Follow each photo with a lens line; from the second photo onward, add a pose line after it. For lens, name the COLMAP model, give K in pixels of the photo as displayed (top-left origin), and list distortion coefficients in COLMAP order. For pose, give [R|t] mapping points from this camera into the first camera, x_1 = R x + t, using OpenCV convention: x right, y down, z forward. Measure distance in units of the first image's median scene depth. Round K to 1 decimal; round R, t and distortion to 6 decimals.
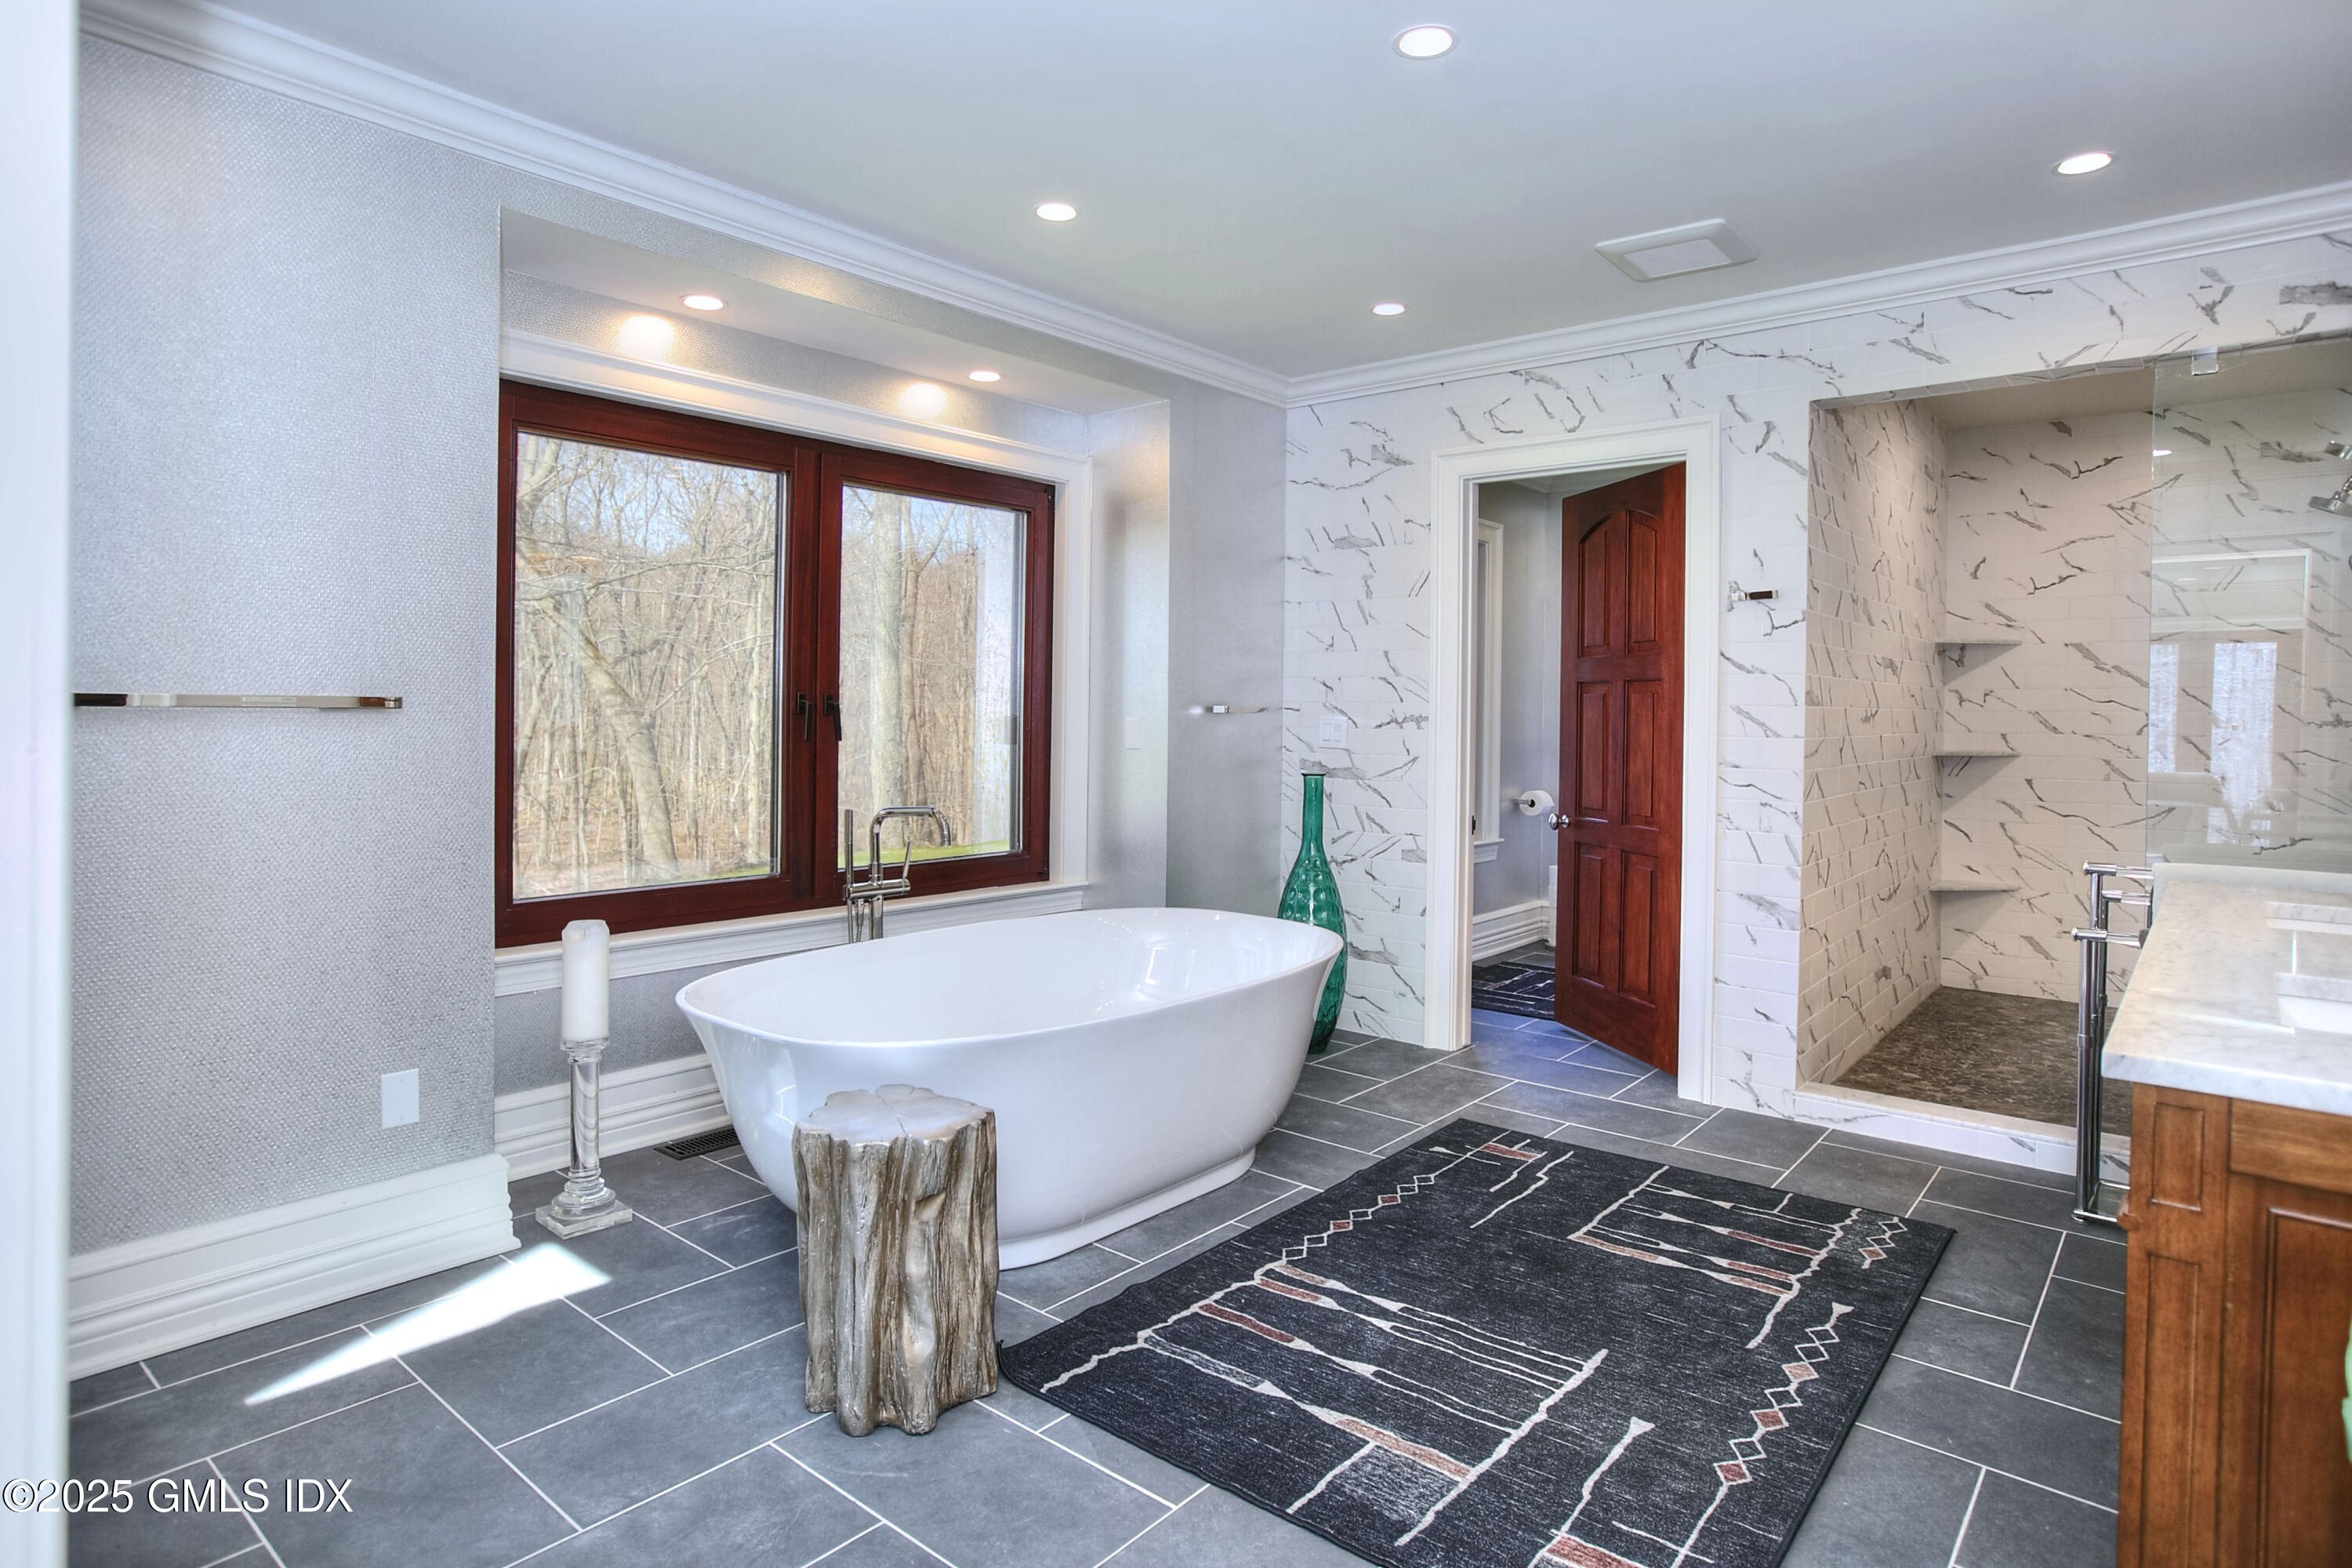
lens RADIAL K [[1268.5, 0, 1169.7], [0, 1268.5, 718.5], [0, 0, 1]] dist [-0.003462, 0.000601]
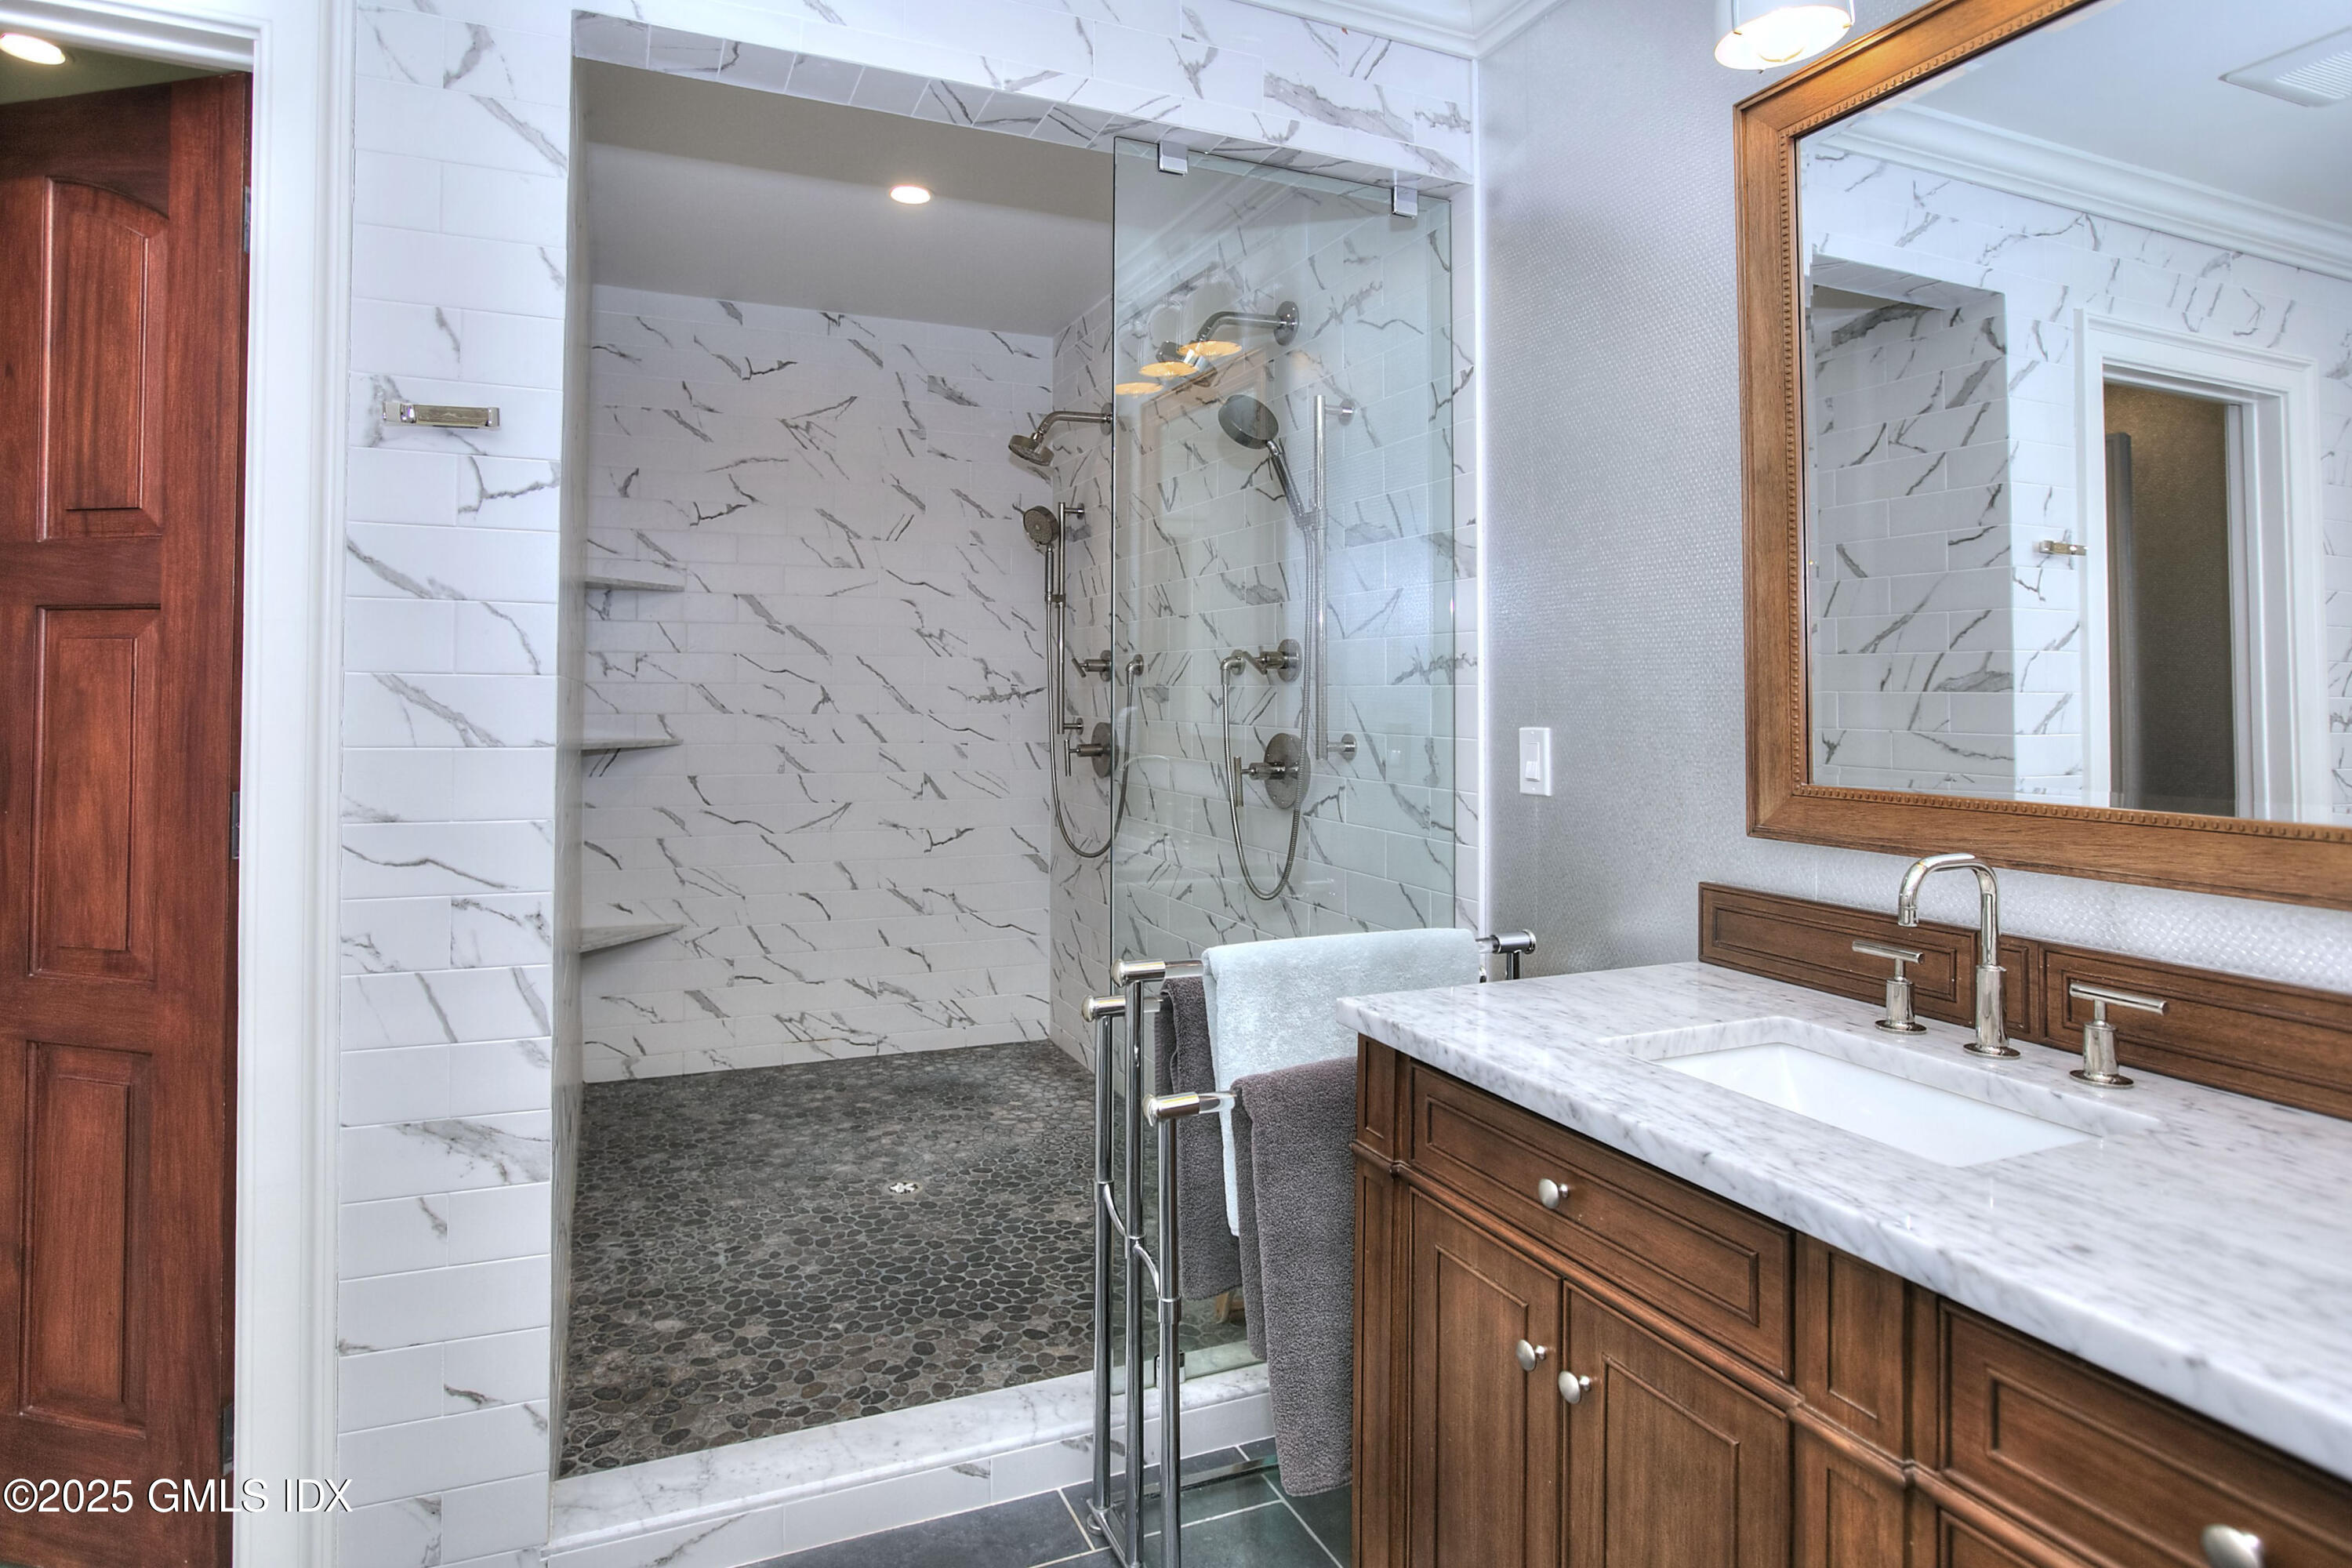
lens RADIAL K [[1289.0, 0, 1180.9], [0, 1289.0, 672.4], [0, 0, 1]] dist [-0.057973, 0.029116]
pose [[0.434723, 0.007375, 0.900534, 0.141906], [0.003294, 0.999947, -0.009780, -0.004261], [-0.900558, 0.007218, 0.434675, 0.448137]]
